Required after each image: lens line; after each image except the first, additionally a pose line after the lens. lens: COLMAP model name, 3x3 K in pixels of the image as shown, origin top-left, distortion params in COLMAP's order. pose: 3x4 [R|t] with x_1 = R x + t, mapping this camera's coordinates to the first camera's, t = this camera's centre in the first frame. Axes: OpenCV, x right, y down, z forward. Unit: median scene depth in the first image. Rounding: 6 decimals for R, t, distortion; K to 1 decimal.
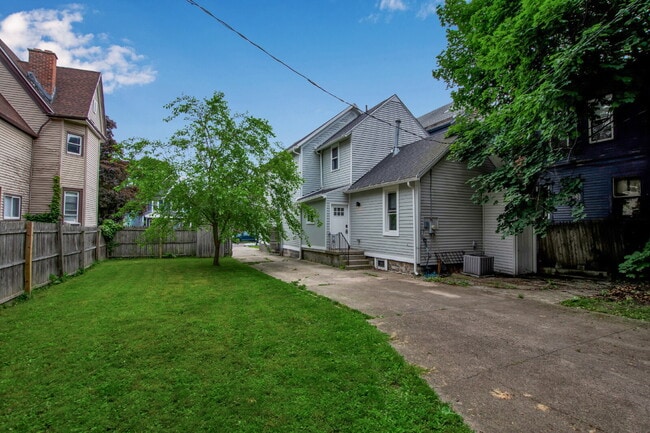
lens RADIAL K [[325.7, 0, 334.6], [0, 325.7, 216.7], [0, 0, 1]] dist [-0.020290, 0.001579]
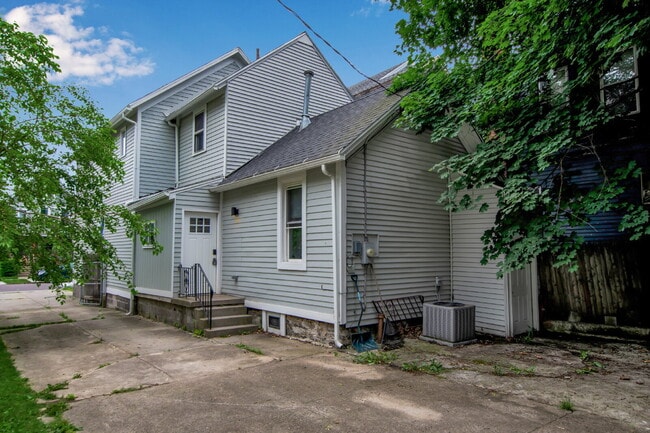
lens RADIAL K [[440.6, 0, 333.6], [0, 440.6, 217.3], [0, 0, 1]] dist [-0.002229, 0.007592]
pose [[0.972312, 0.013539, 0.233292, 0.074981], [-0.001419, 0.998644, -0.052040, 0.011600], [-0.233680, 0.050268, 0.971013, 0.301845]]
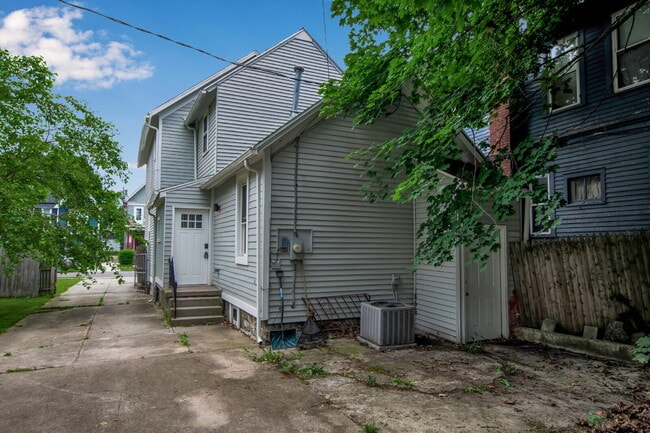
lens RADIAL K [[429.3, 0, 326.6], [0, 429.3, 216.2], [0, 0, 1]] dist [-0.007687, 0.013463]
pose [[0.999926, 0.001133, -0.012149, 0.341572], [-0.001630, 0.999161, -0.040934, 0.008742], [0.012092, 0.040951, 0.999088, 0.305413]]
